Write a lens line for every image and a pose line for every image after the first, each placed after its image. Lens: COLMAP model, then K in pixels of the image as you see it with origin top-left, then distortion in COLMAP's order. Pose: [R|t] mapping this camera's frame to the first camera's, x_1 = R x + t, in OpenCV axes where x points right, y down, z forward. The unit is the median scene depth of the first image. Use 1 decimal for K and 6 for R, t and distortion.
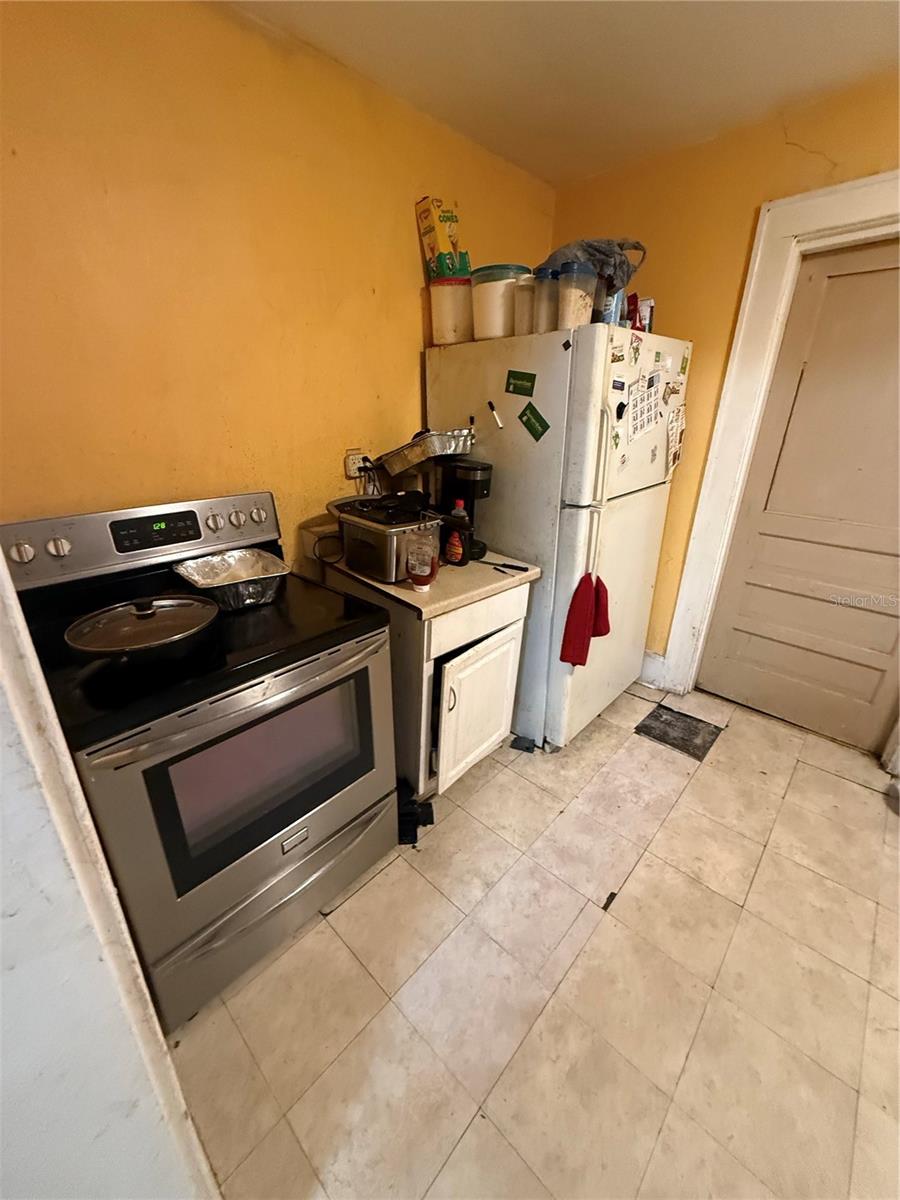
lens RADIAL K [[479.3, 0, 449.4], [0, 479.3, 596.5], [0, 0, 1]] dist [0.001396, 0.000081]
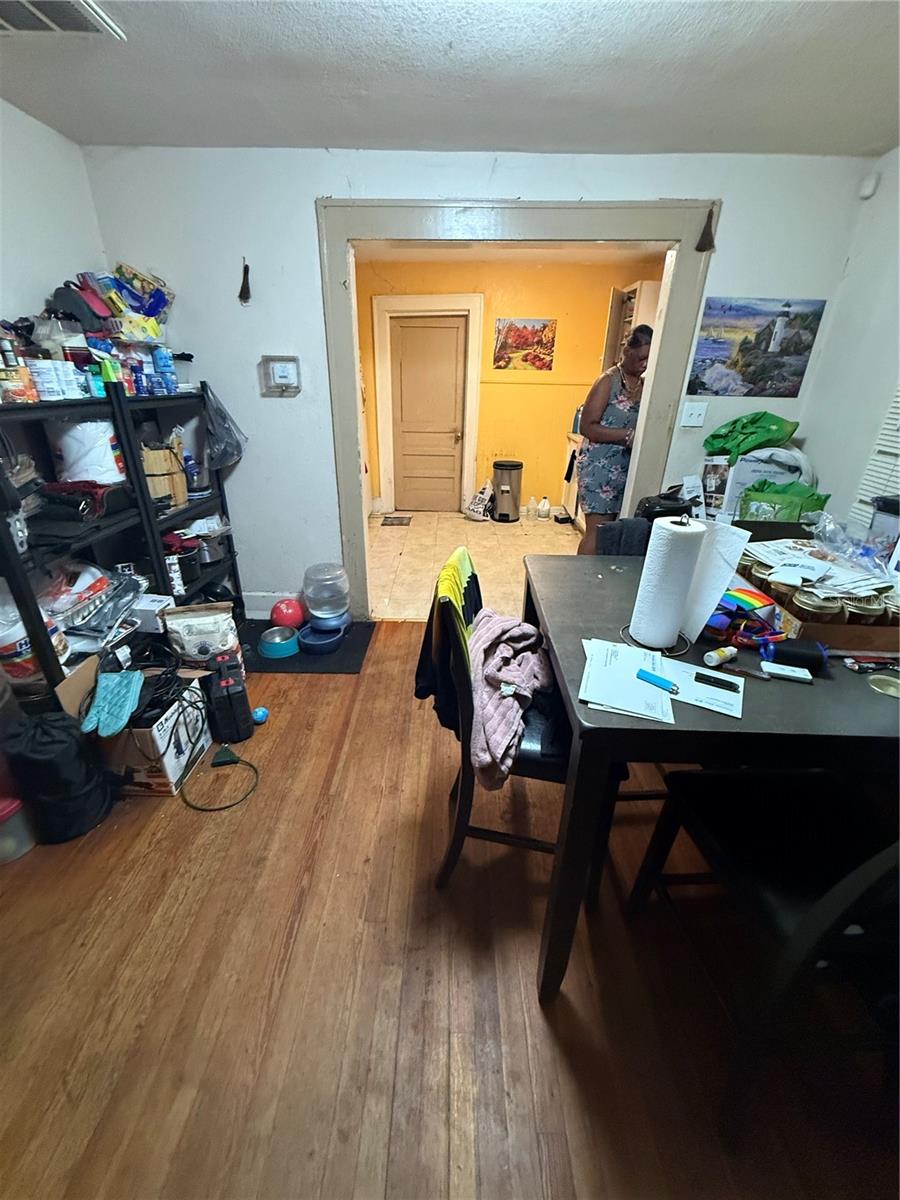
lens RADIAL K [[479.3, 0, 447.9], [0, 479.3, 600.1], [0, 0, 1]] dist [0.001396, 0.000081]
pose [[0.736314, -0.277269, 0.617222, -0.927321], [0.244982, 0.959541, 0.138795, 0.405767], [-0.630734, 0.049012, 0.774450, -0.984850]]
